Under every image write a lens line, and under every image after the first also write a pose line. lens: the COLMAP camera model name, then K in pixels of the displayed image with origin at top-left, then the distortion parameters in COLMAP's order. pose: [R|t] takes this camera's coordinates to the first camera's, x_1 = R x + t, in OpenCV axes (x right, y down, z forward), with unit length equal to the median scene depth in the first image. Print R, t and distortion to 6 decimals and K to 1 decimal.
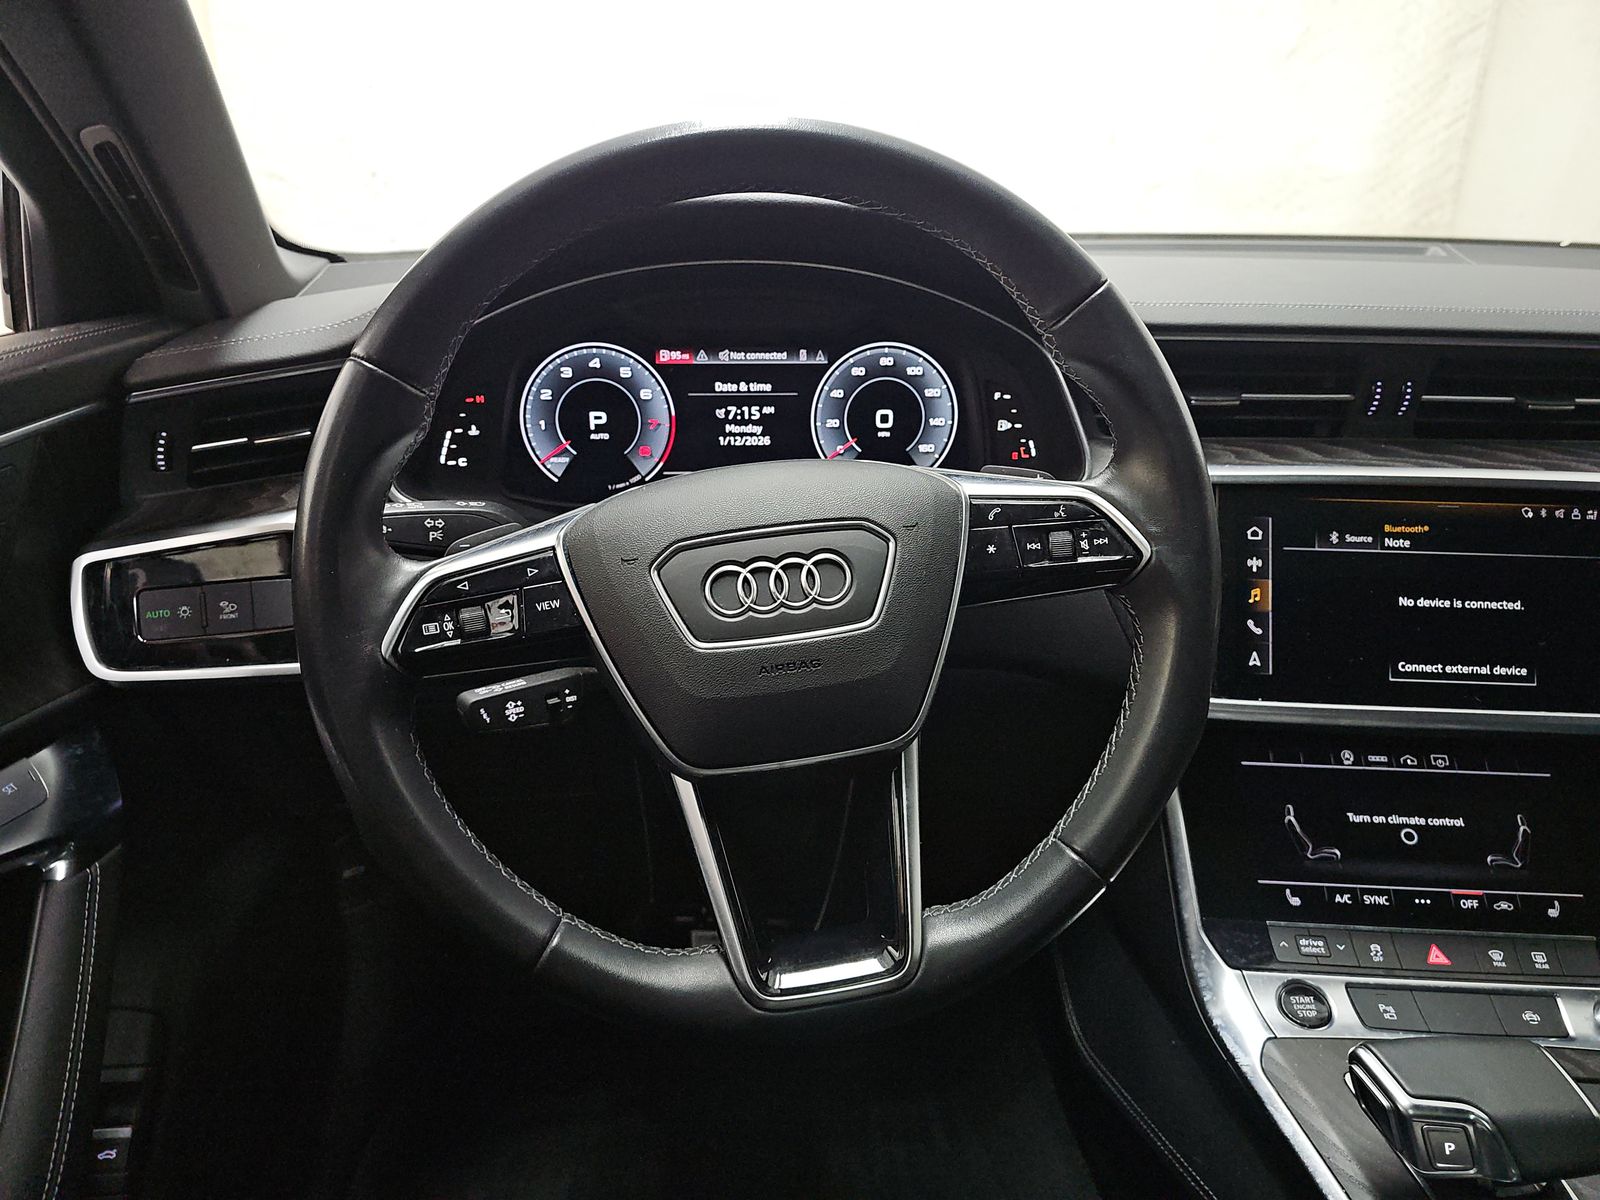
lens RADIAL K [[1109.6, 0, 800.0], [0, 1109.6, 600.0], [0, 0, 1]] dist [0.037823, -0.052983]
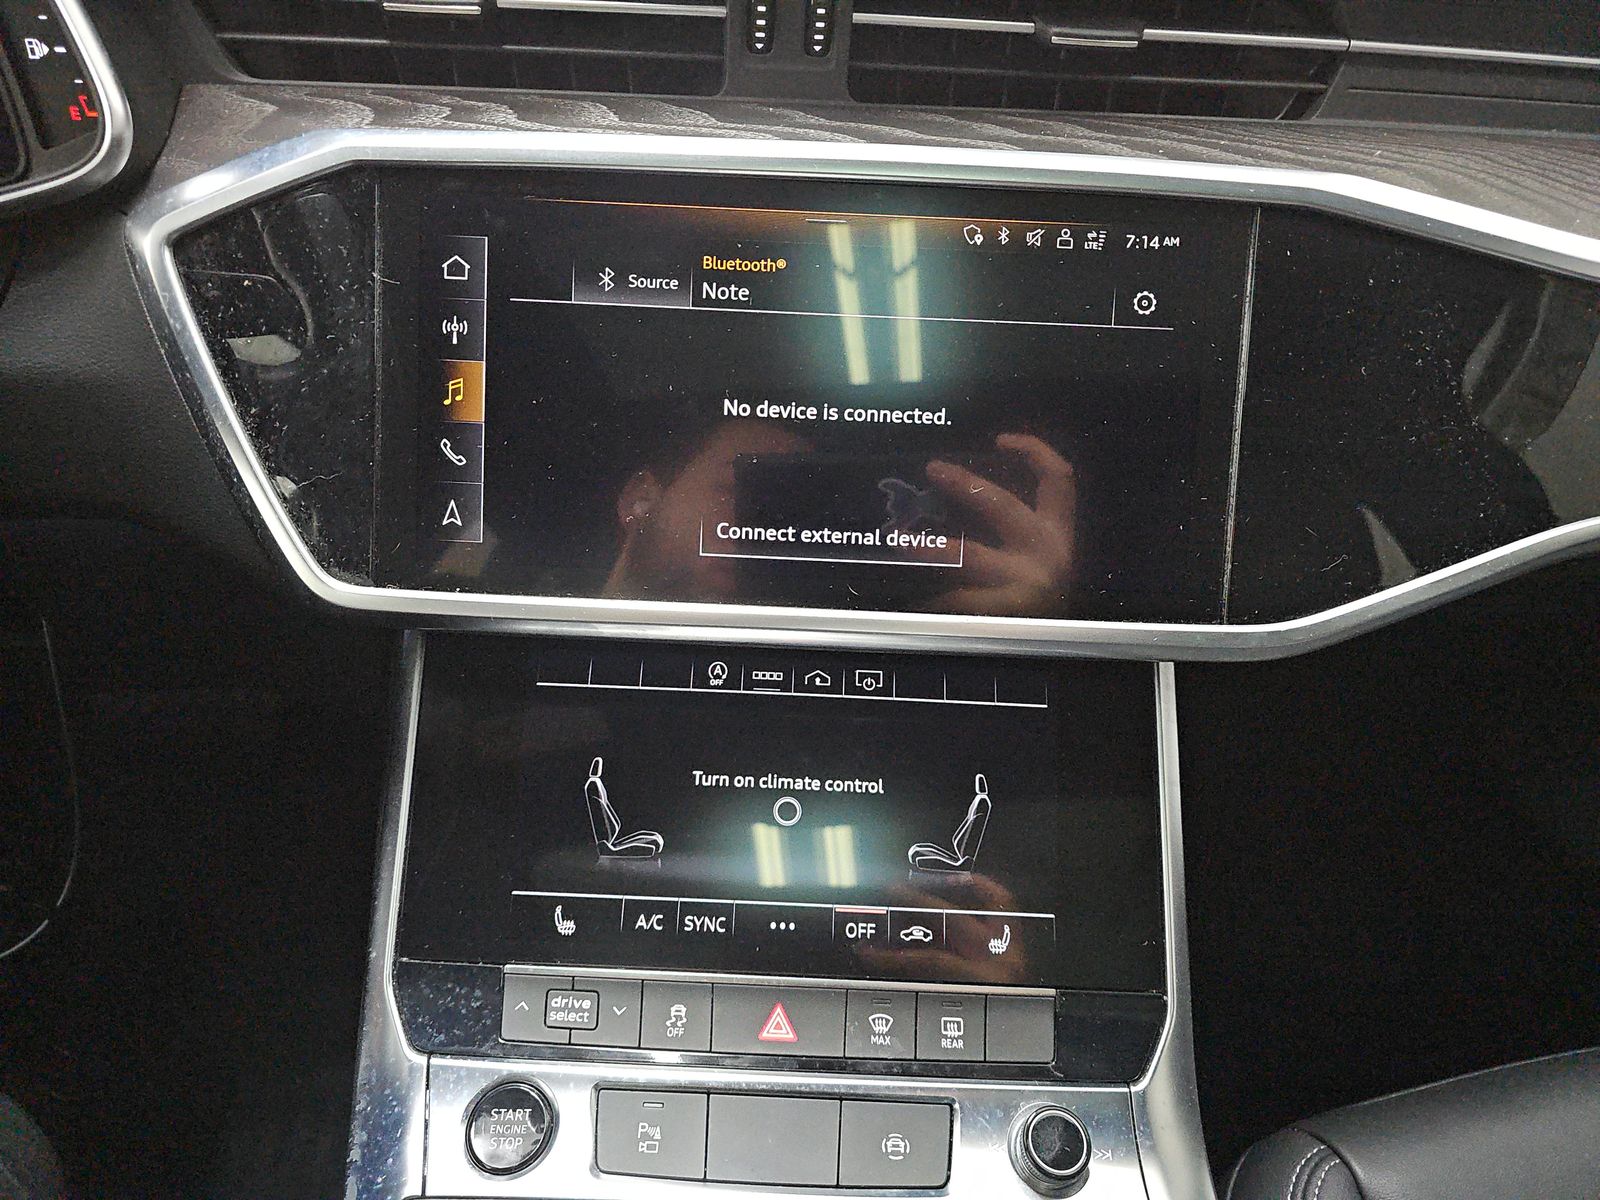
lens RADIAL K [[1109.6, 0, 800.0], [0, 1109.6, 600.0], [0, 0, 1]] dist [0.037823, -0.052983]
pose [[0.998912, 0.002720, 0.046551, 0.544876], [-0.011315, 0.982601, 0.185383, -0.006747], [-0.045236, -0.185708, 0.981563, 0.462943]]
